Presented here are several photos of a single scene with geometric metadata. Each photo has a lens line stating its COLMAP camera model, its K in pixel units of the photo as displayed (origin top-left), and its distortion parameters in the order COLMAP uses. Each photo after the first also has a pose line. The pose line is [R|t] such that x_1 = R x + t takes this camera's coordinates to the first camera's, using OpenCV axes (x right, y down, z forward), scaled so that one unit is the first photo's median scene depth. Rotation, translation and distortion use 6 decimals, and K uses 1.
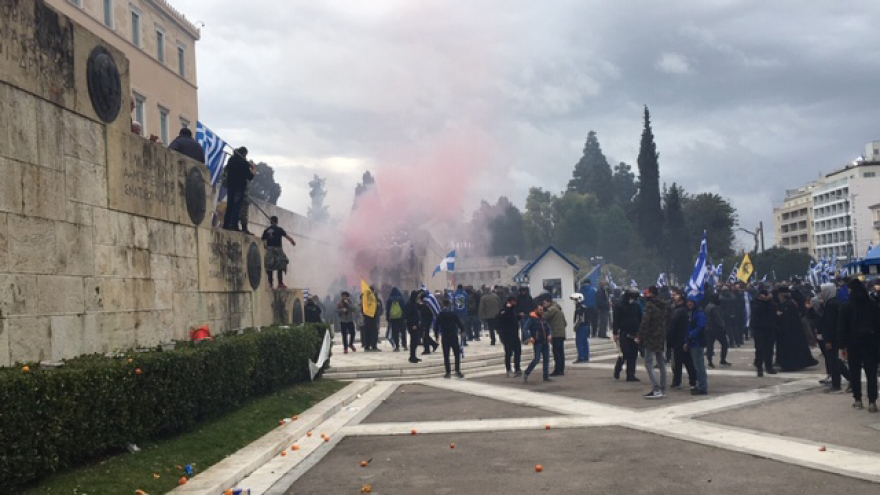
lens RADIAL K [[1420.1, 0, 442.7], [0, 1420.1, 187.2], [0, 0, 1]] dist [0.051579, -0.042004]
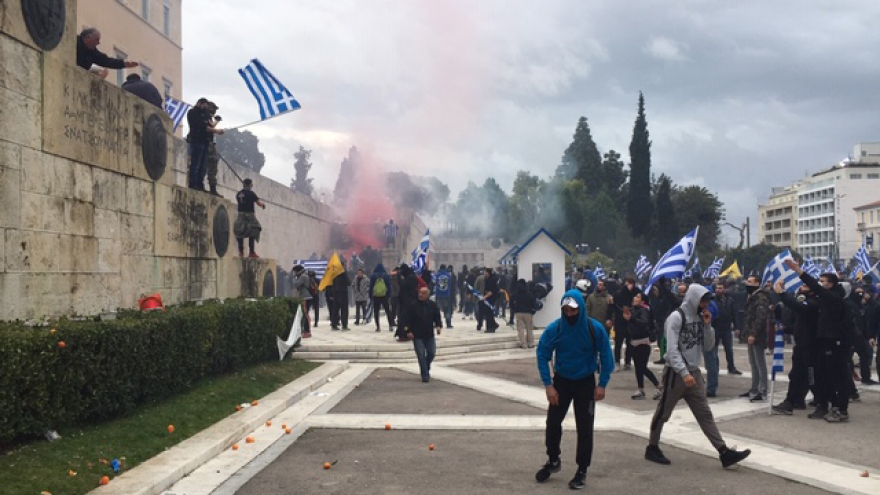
lens RADIAL K [[1400.9, 0, 459.6], [0, 1400.9, 249.2], [0, 0, 1]] dist [0.109098, -0.521546]
pose [[0.998349, 0.051626, 0.025194, -0.003735], [-0.052969, 0.997028, 0.055947, 0.011651], [-0.022230, -0.057190, 0.998116, 0.134343]]
